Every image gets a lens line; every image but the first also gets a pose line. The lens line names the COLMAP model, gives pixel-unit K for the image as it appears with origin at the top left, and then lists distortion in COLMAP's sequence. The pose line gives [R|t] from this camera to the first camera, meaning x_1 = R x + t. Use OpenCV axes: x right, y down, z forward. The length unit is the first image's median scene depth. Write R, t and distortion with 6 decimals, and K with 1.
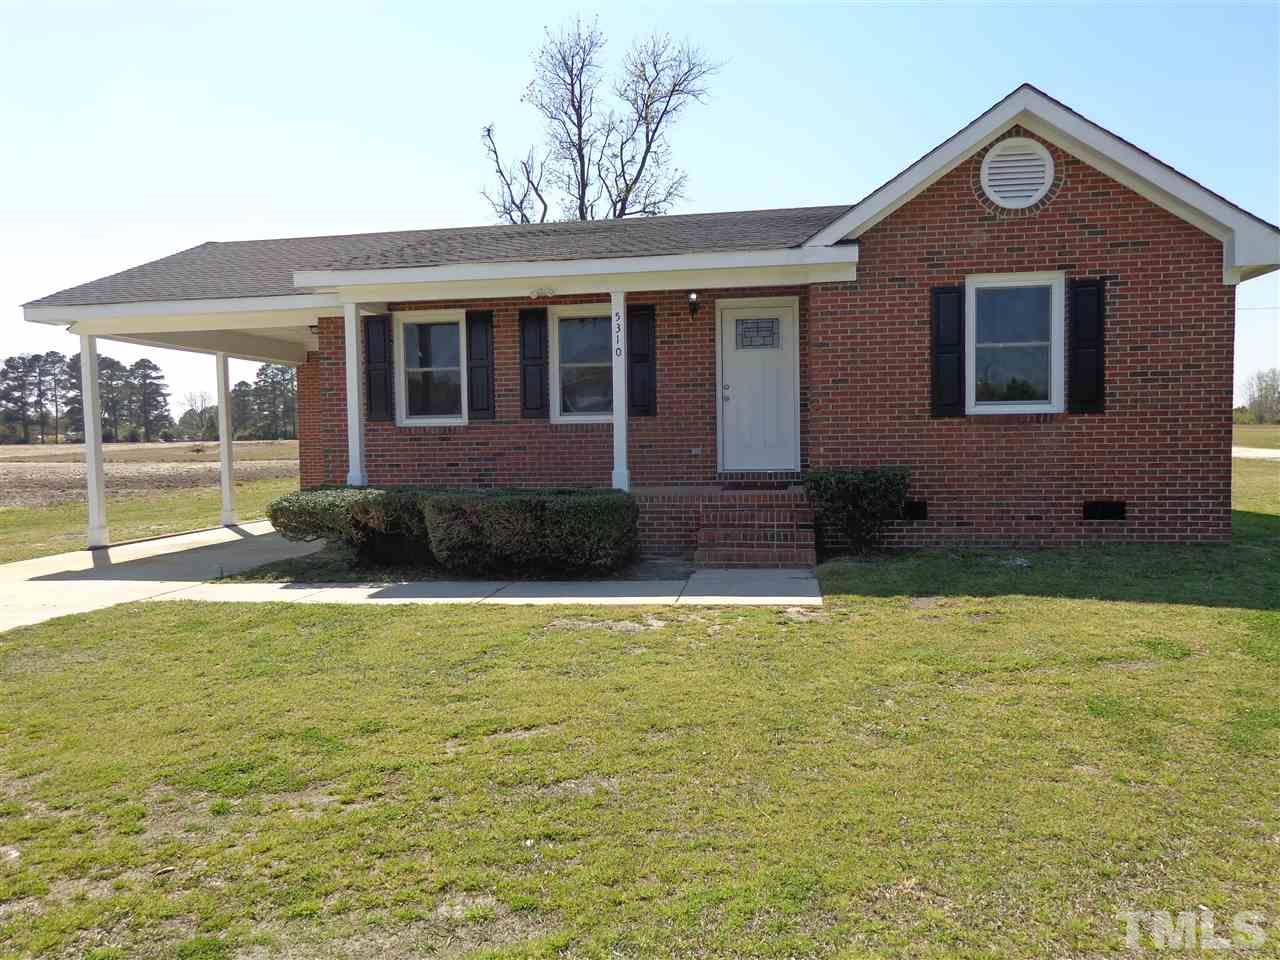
lens RADIAL K [[886.6, 0, 638.3], [0, 886.6, 485.4], [0, 0, 1]] dist [-0.003911, 0.001215]
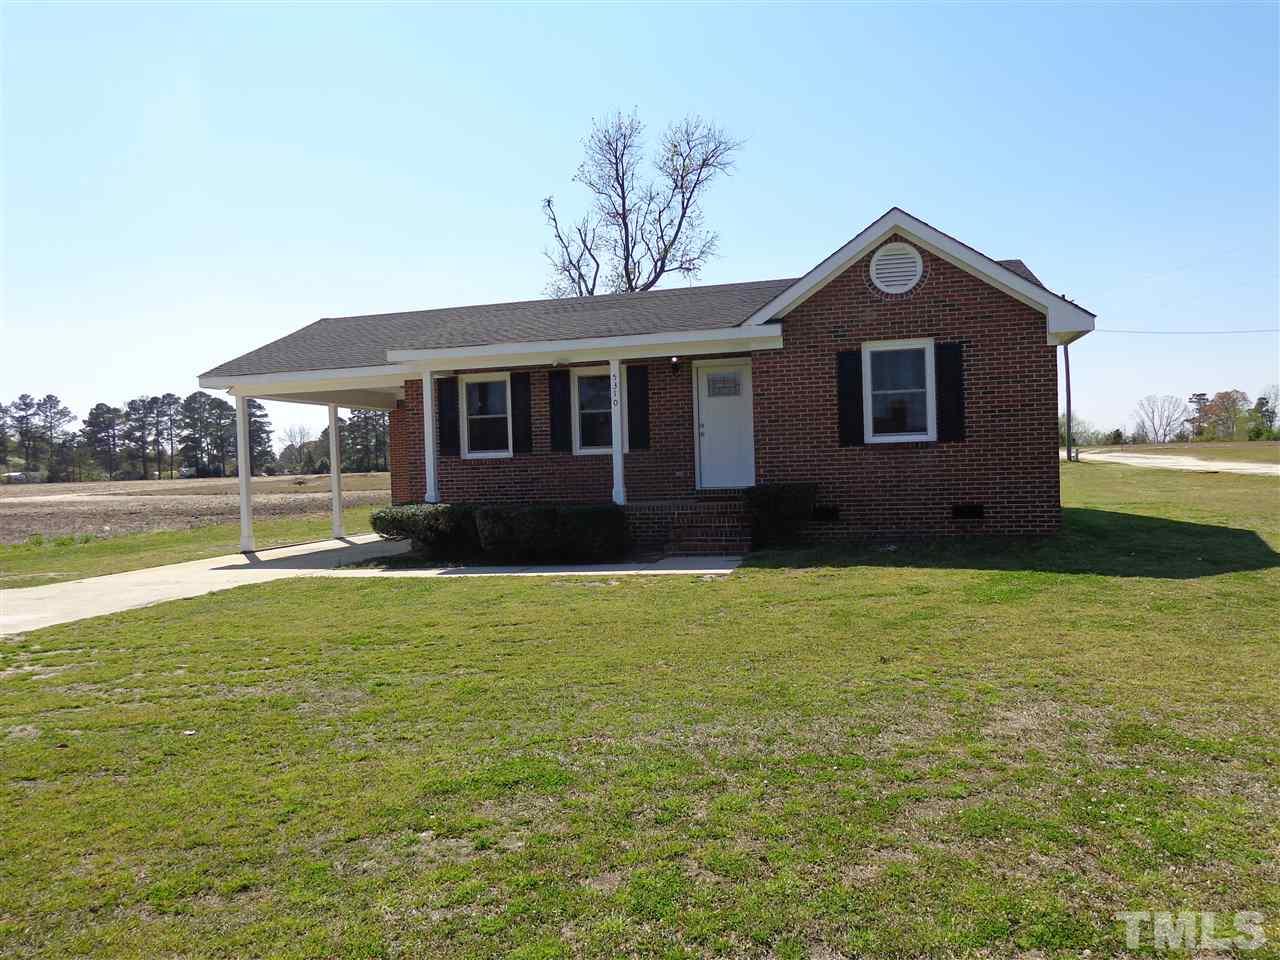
lens RADIAL K [[886.6, 0, 638.3], [0, 886.6, 485.4], [0, 0, 1]] dist [-0.003911, 0.001215]
pose [[0.995634, -0.014478, -0.092212, 0.121459], [0.011613, 0.999435, -0.031531, 0.019493], [0.092617, 0.030322, 0.995240, -0.322790]]
